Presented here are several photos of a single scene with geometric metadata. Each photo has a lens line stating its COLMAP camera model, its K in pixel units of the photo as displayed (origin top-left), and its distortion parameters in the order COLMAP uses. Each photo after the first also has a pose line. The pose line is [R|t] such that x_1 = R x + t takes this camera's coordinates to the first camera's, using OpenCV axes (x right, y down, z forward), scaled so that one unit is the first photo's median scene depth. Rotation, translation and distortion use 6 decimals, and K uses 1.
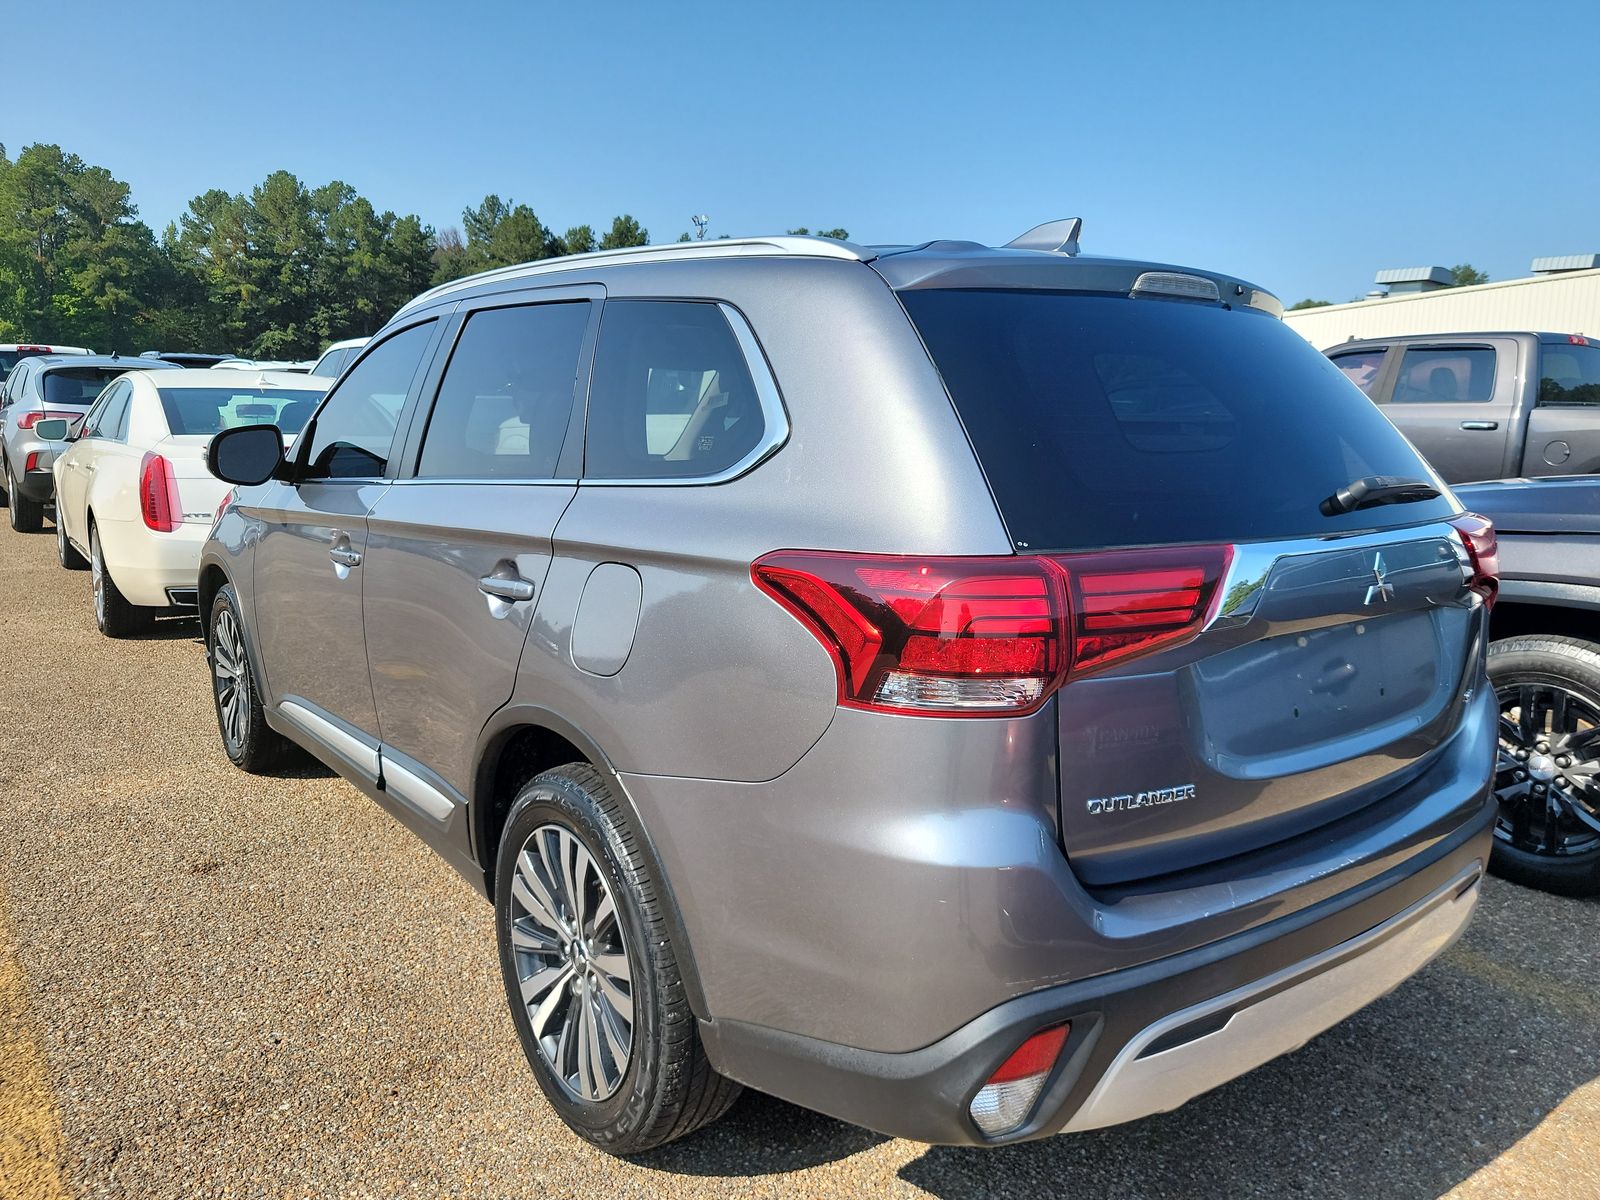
lens RADIAL K [[1117.2, 0, 806.7], [0, 1117.2, 600.4], [0, 0, 1]] dist [0.064664, -0.066564]
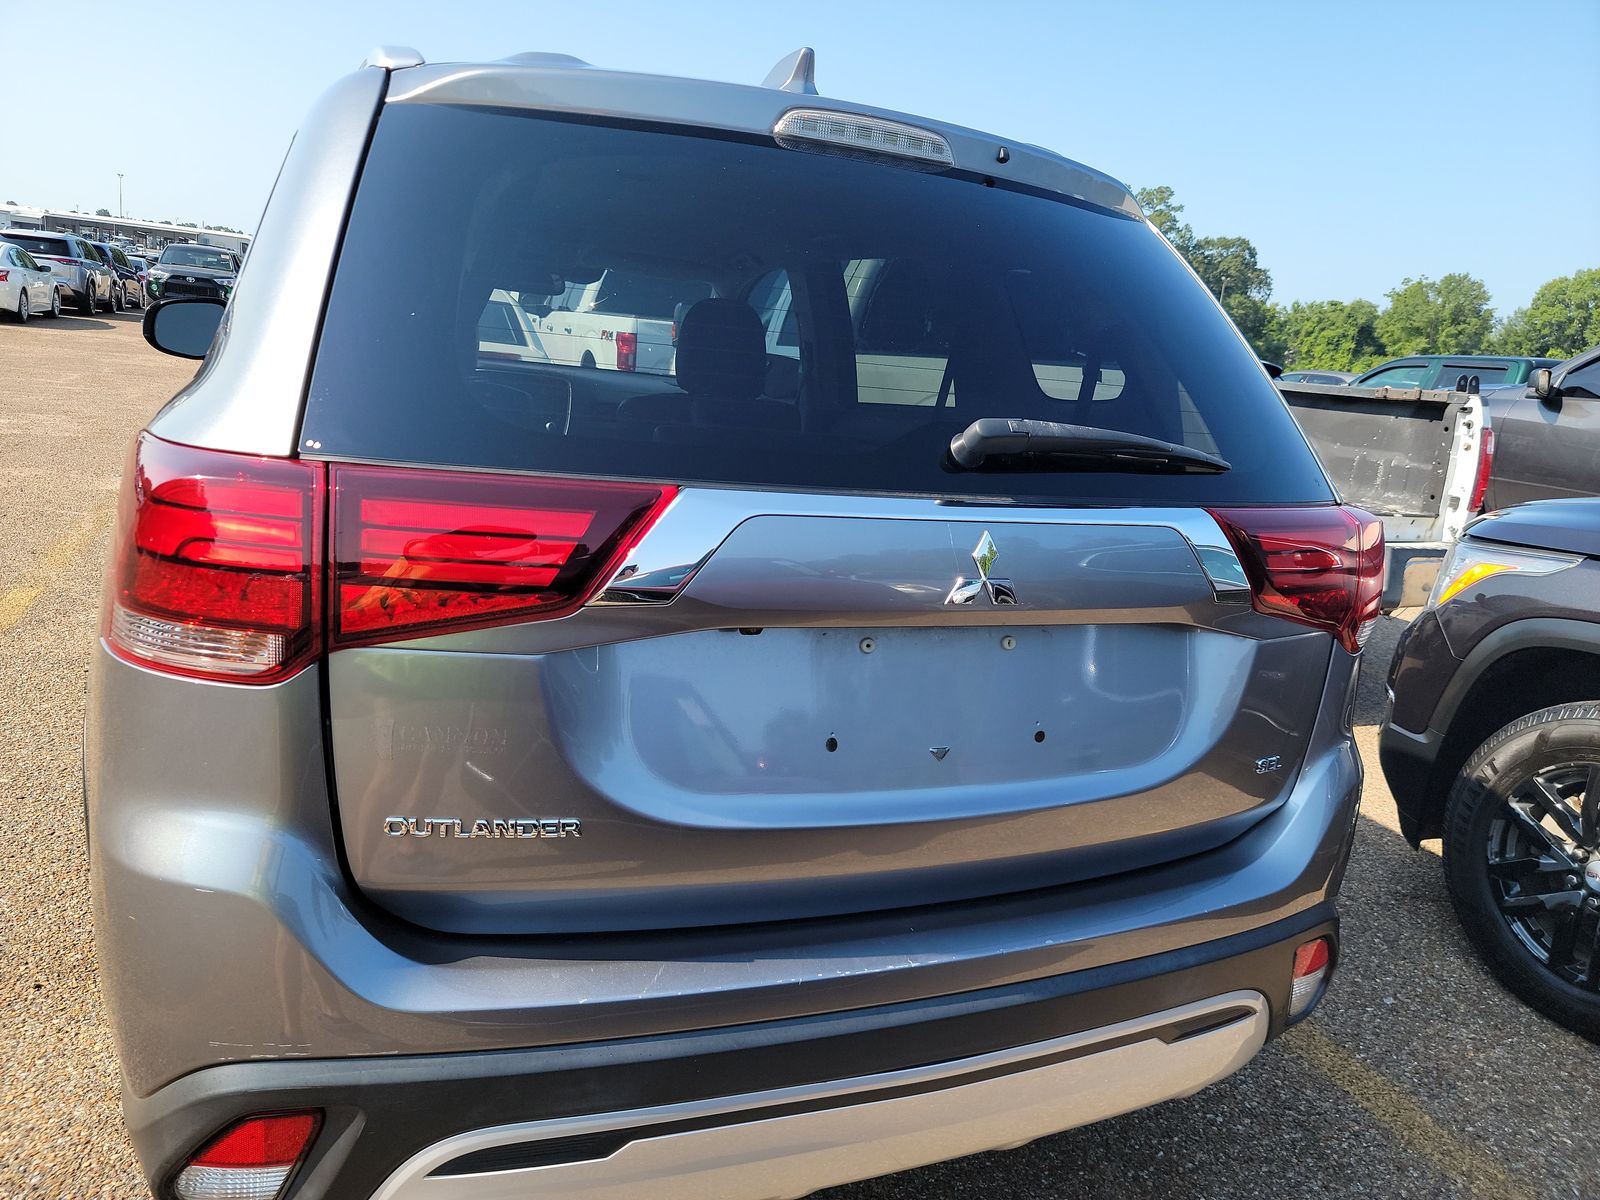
lens RADIAL K [[1117.2, 0, 806.7], [0, 1117.2, 600.4], [0, 0, 1]] dist [0.064664, -0.066564]
pose [[0.966504, 0.142990, -0.213128, 0.328922], [-0.130767, 0.988906, 0.070462, -0.021847], [0.220839, -0.040231, 0.974480, 0.188532]]
